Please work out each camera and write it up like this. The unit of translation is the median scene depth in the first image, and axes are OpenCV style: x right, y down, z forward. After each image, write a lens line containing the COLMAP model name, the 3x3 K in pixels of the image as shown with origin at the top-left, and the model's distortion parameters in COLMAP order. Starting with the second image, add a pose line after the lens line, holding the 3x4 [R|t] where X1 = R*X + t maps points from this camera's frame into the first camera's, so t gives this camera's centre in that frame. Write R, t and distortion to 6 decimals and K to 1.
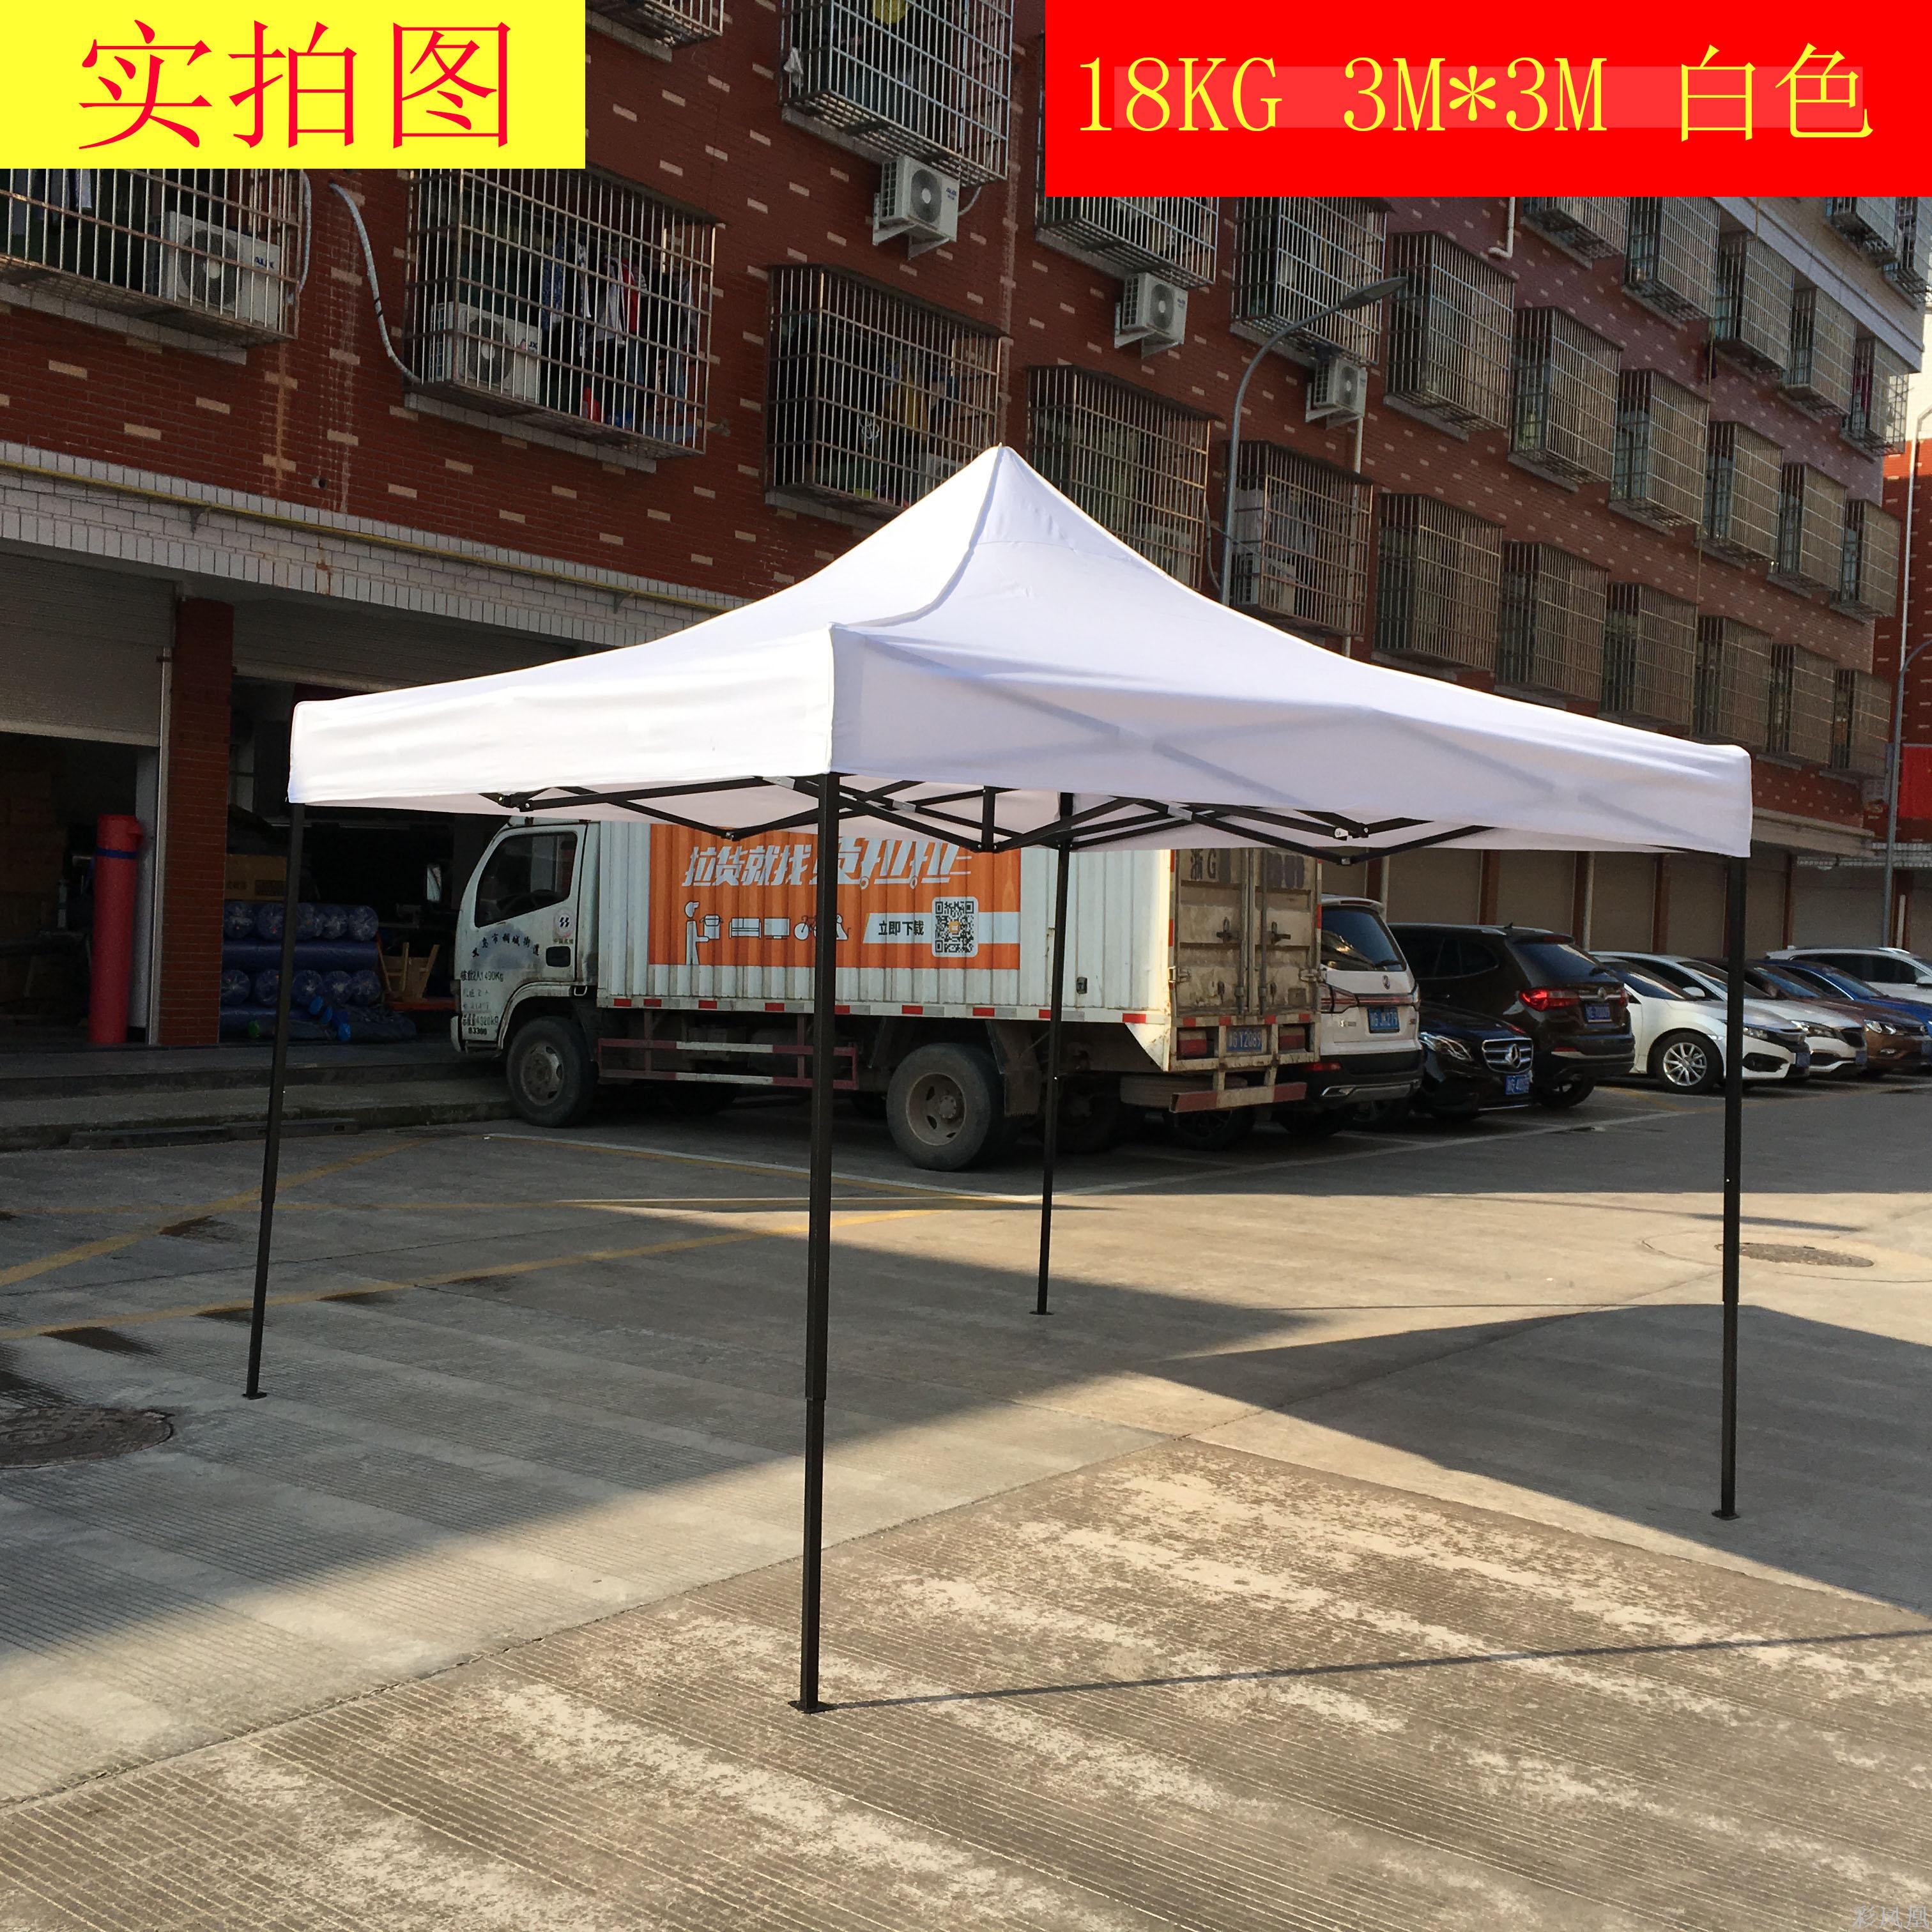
lens RADIAL K [[2277.8, 0, 1022.9], [0, 2277.8, 960.9], [0, 0, 1]] dist [0.097823, -0.149890]
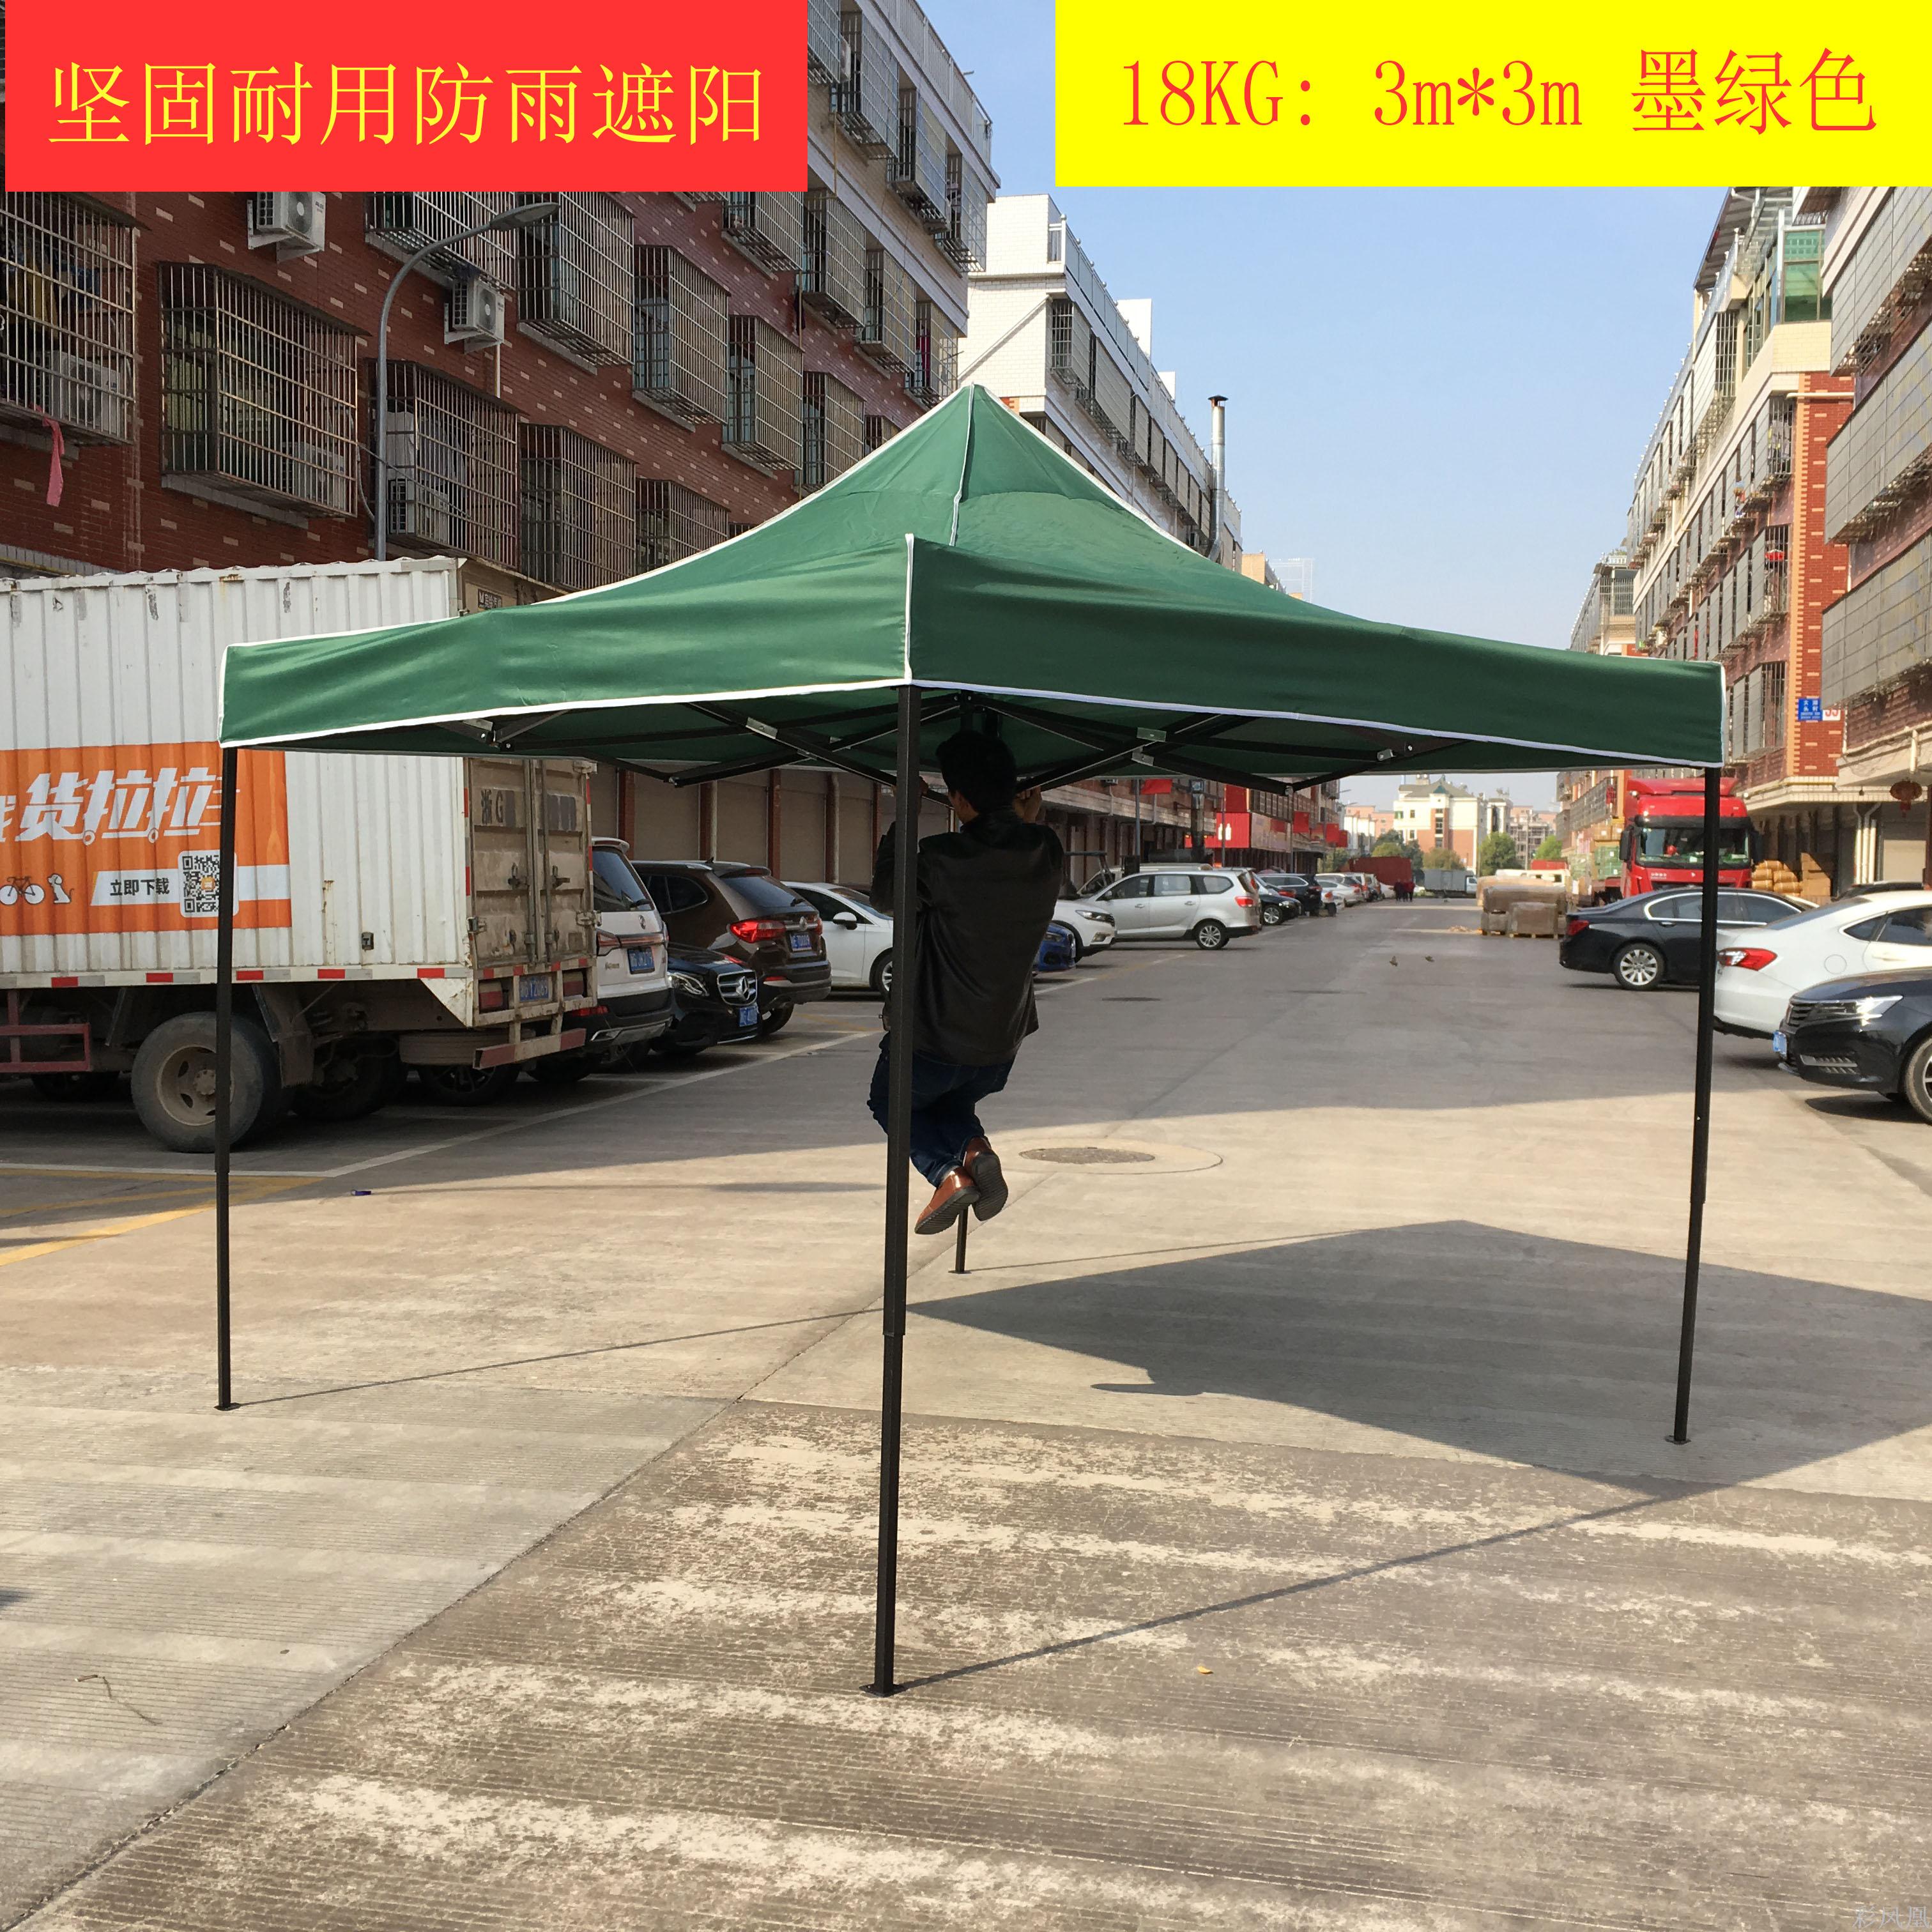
lens RADIAL K [[2268.7, 0, 968.8], [0, 2268.7, 950.5], [0, 0, 1]] dist [0.078065, -0.072474]
pose [[0.903099, -0.052114, 0.426259, -0.137710], [0.041121, 0.998542, 0.034960, -0.007248], [-0.427459, -0.014044, 0.903925, 0.046000]]
